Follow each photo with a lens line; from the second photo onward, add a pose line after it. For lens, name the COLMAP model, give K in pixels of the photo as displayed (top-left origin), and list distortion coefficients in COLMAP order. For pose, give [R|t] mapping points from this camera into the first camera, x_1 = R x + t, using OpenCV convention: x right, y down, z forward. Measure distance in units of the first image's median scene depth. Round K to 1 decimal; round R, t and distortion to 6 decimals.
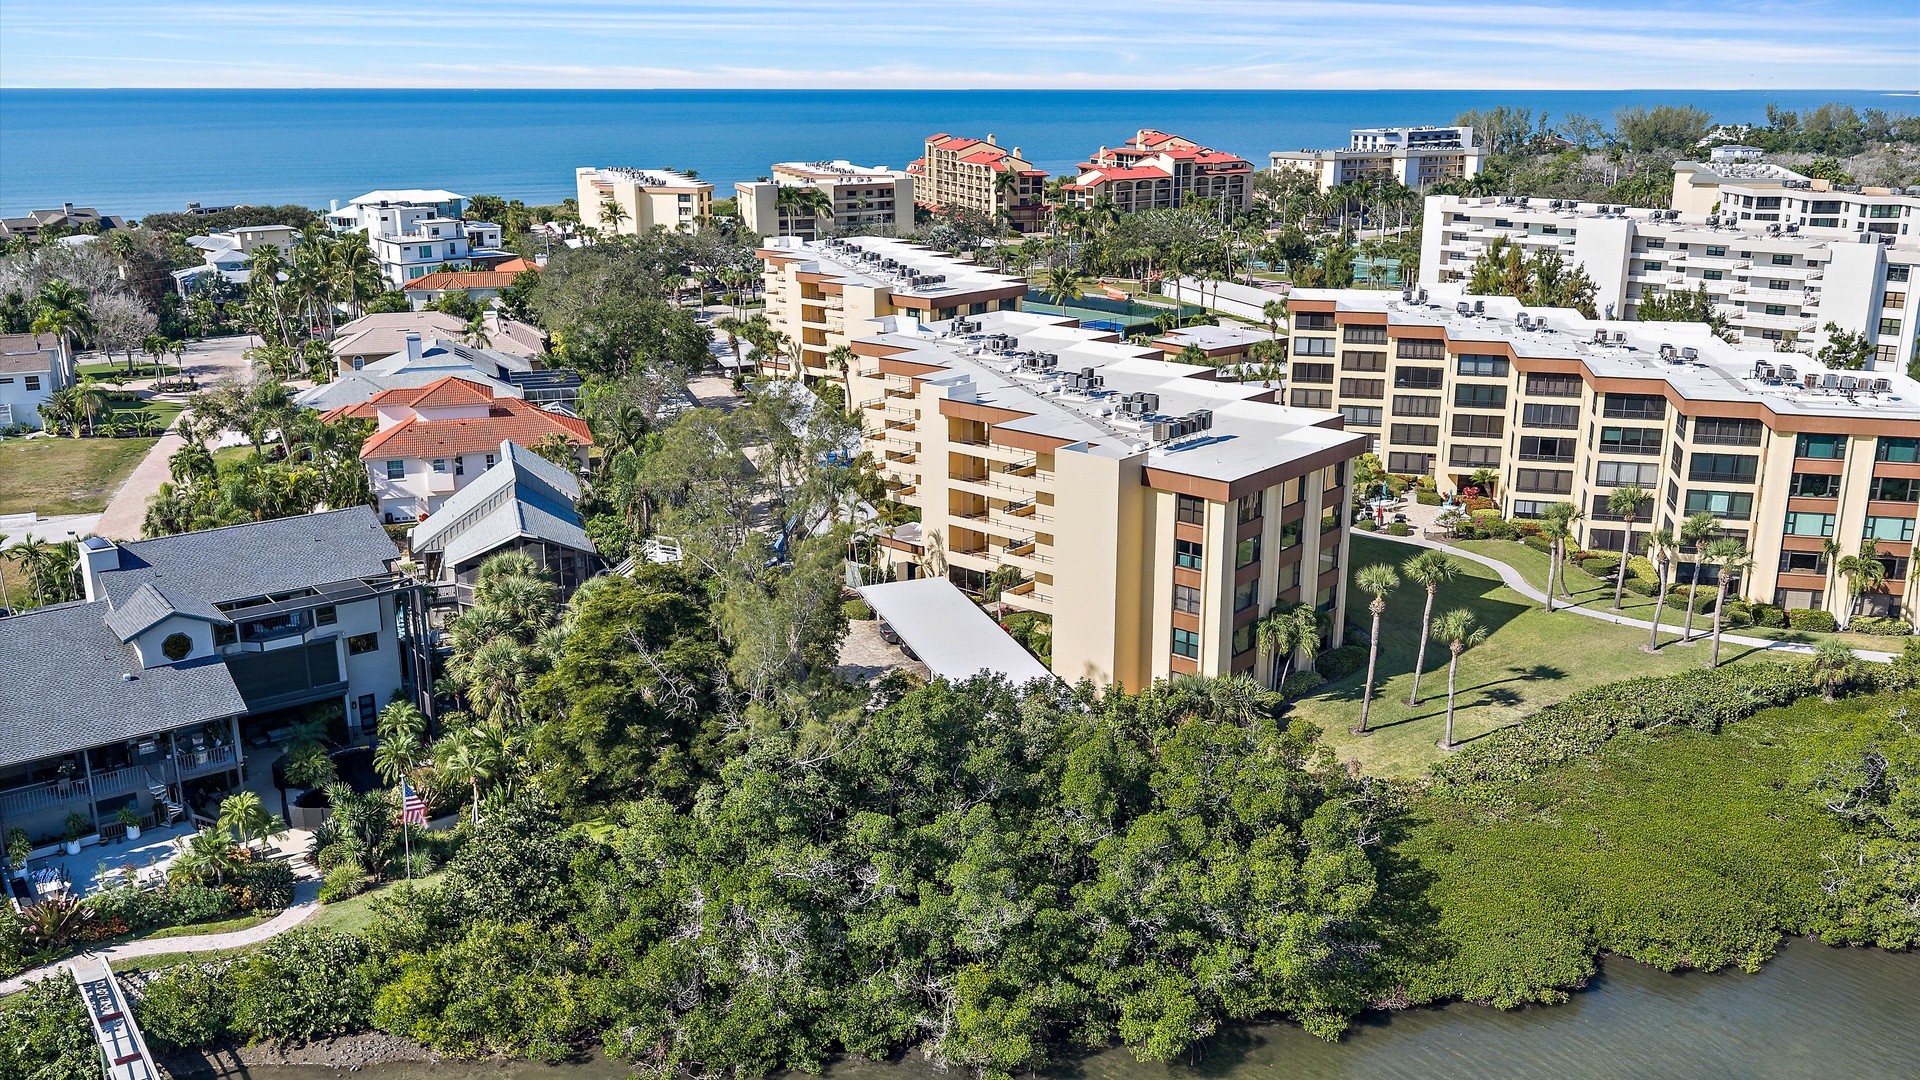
lens RADIAL K [[1590.7, 0, 960.0], [0, 1590.7, 540.0], [0, 0, 1]] dist [0.014030, -0.035793]
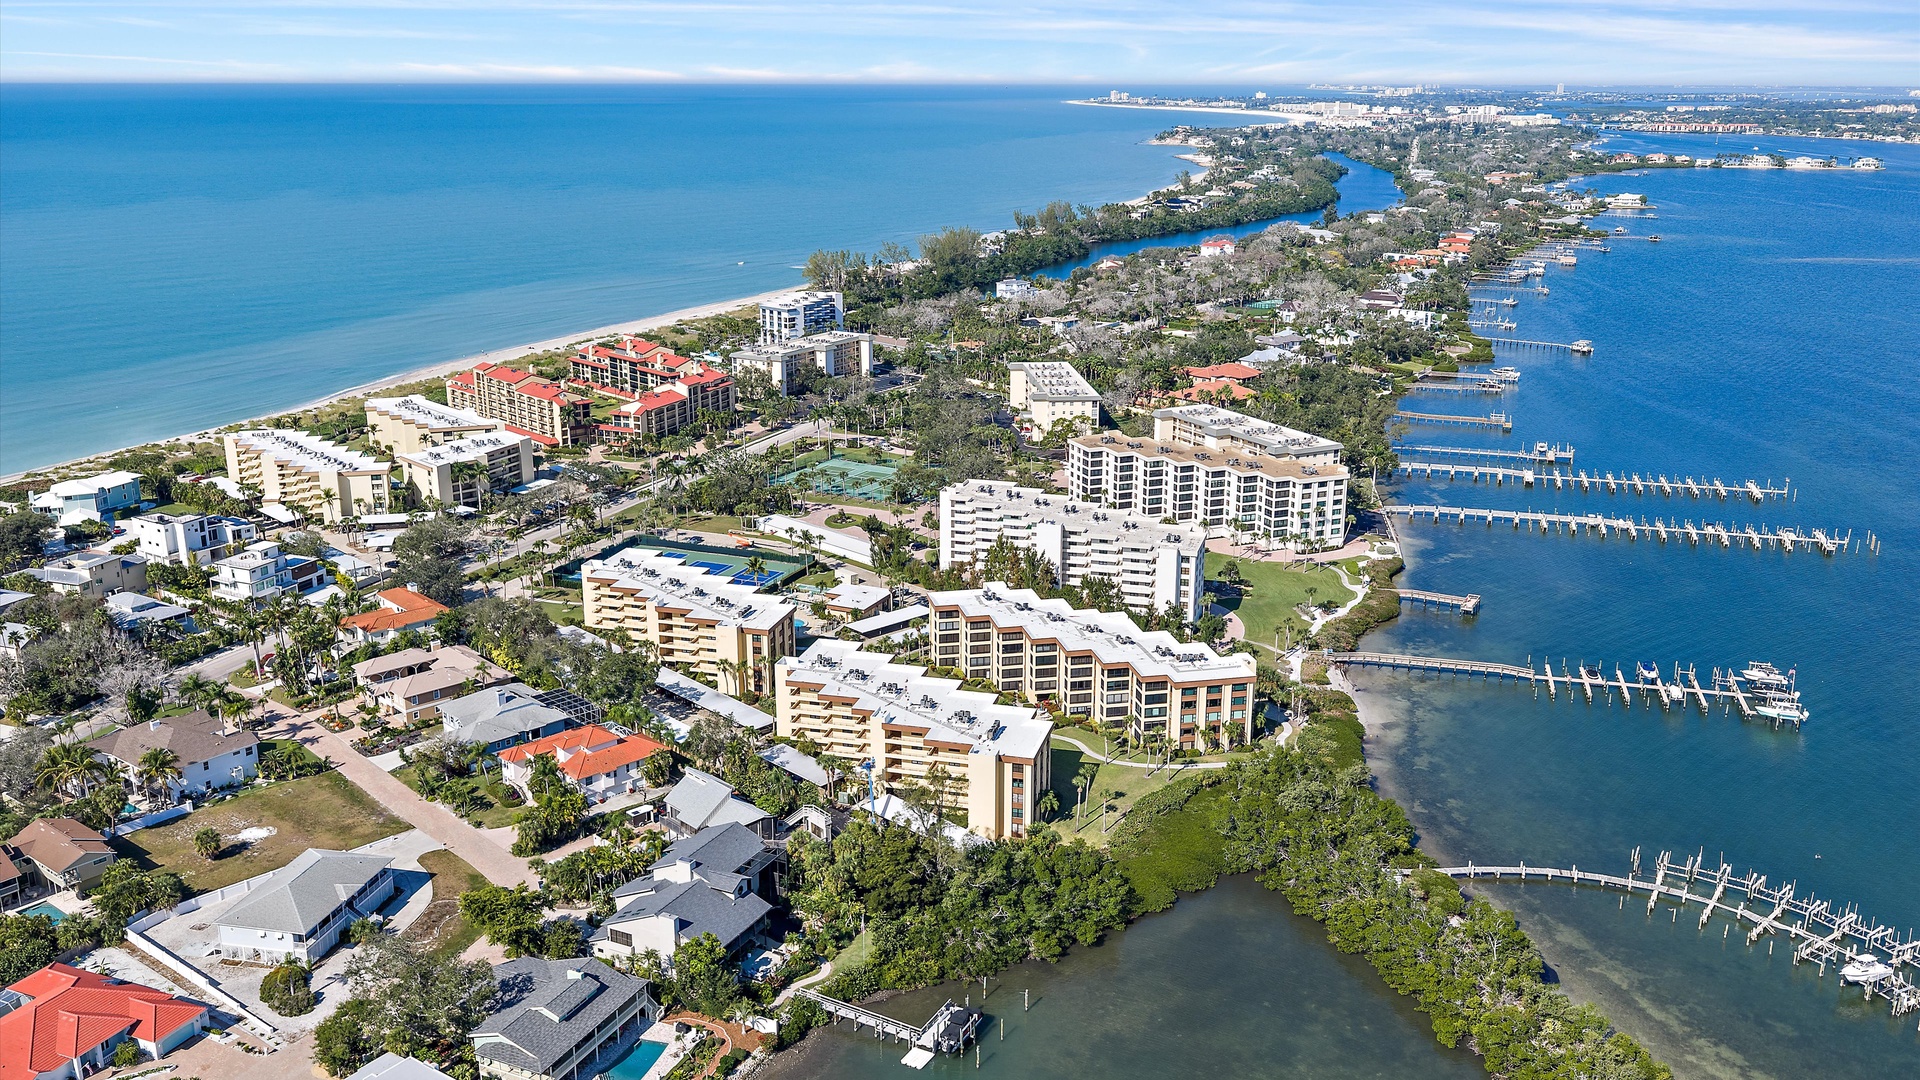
lens RADIAL K [[1590.7, 0, 960.0], [0, 1590.7, 540.0], [0, 0, 1]] dist [0.014030, -0.035793]
pose [[0.900567, -0.121183, 0.417485, -0.869883], [0.120416, 0.992320, 0.028288, -0.413235], [-0.417707, 0.024797, 0.908243, -1.248677]]
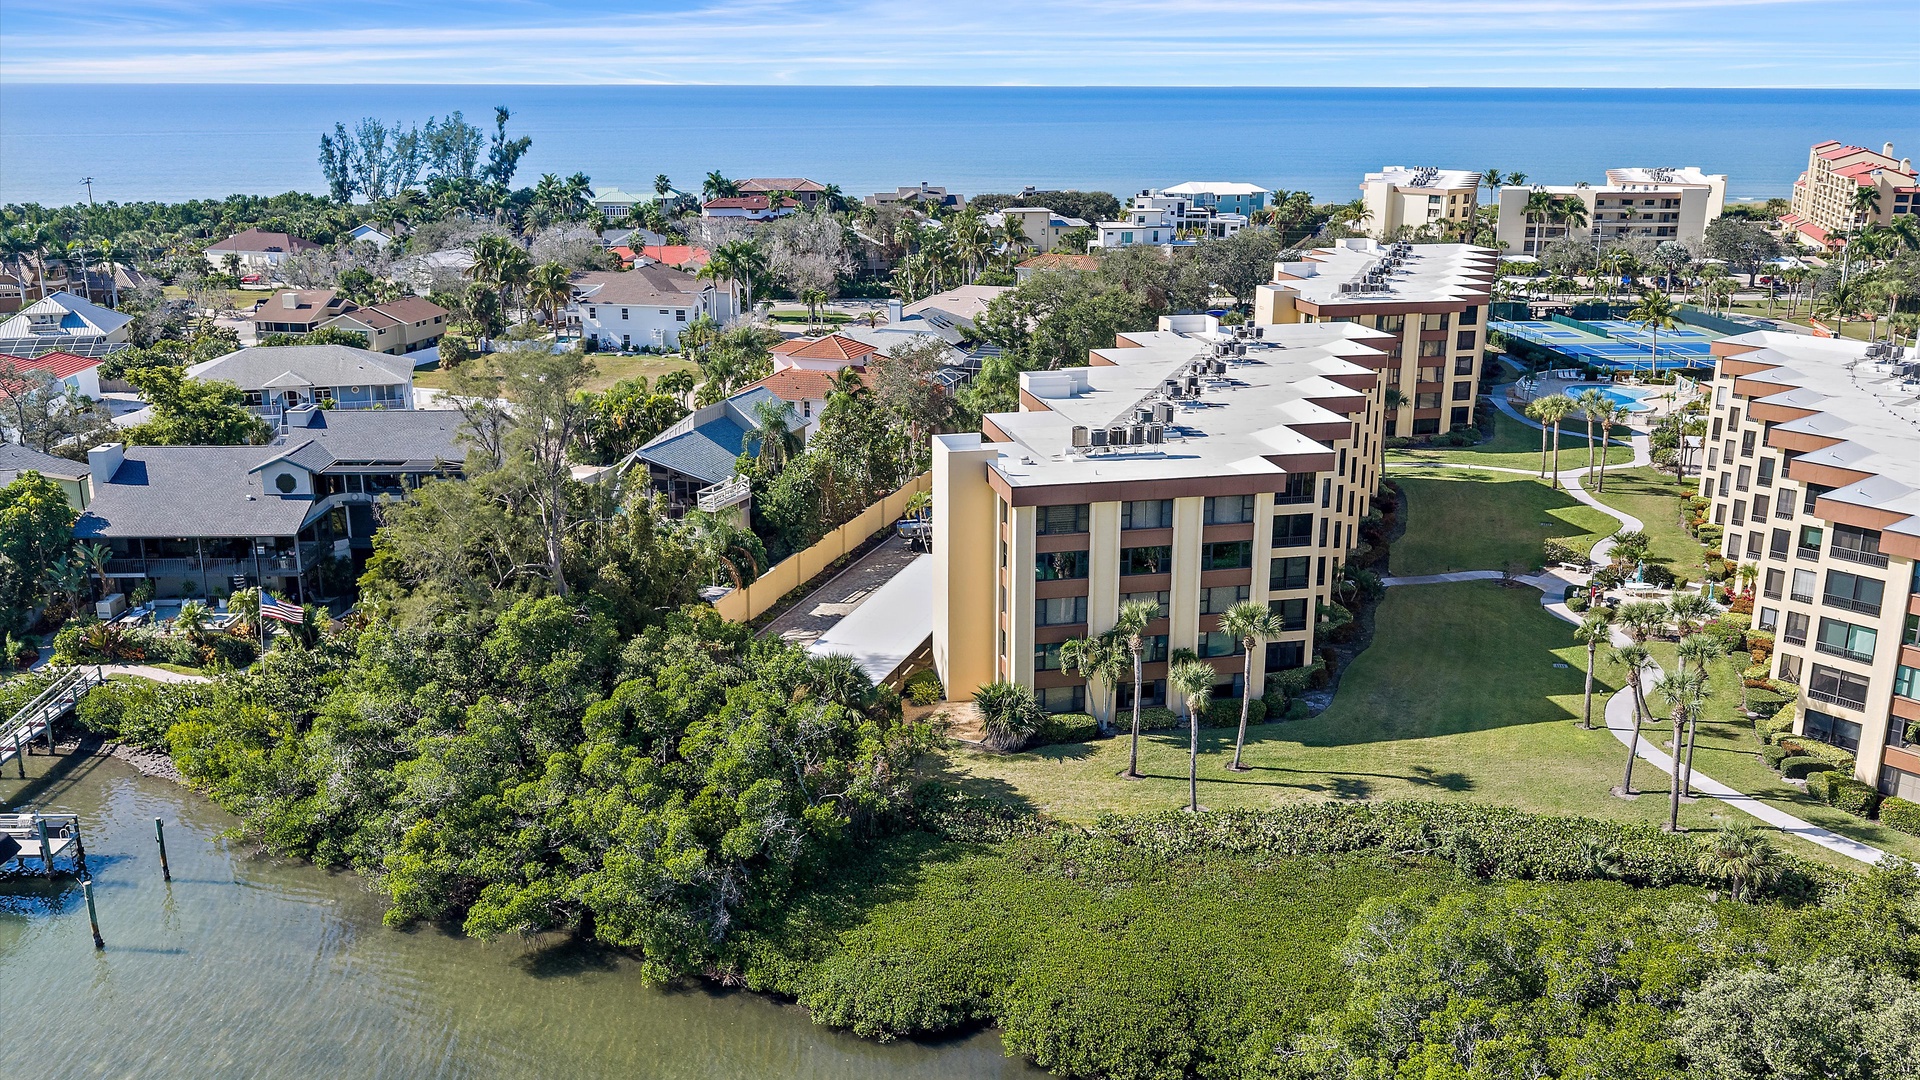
lens RADIAL K [[1590.7, 0, 960.0], [0, 1590.7, 540.0], [0, 0, 1]] dist [0.014030, -0.035793]
pose [[0.799857, 0.165221, -0.577002, 0.557267], [-0.164935, 0.984859, 0.053370, -0.039496], [0.577083, 0.052480, 0.814997, 0.141429]]
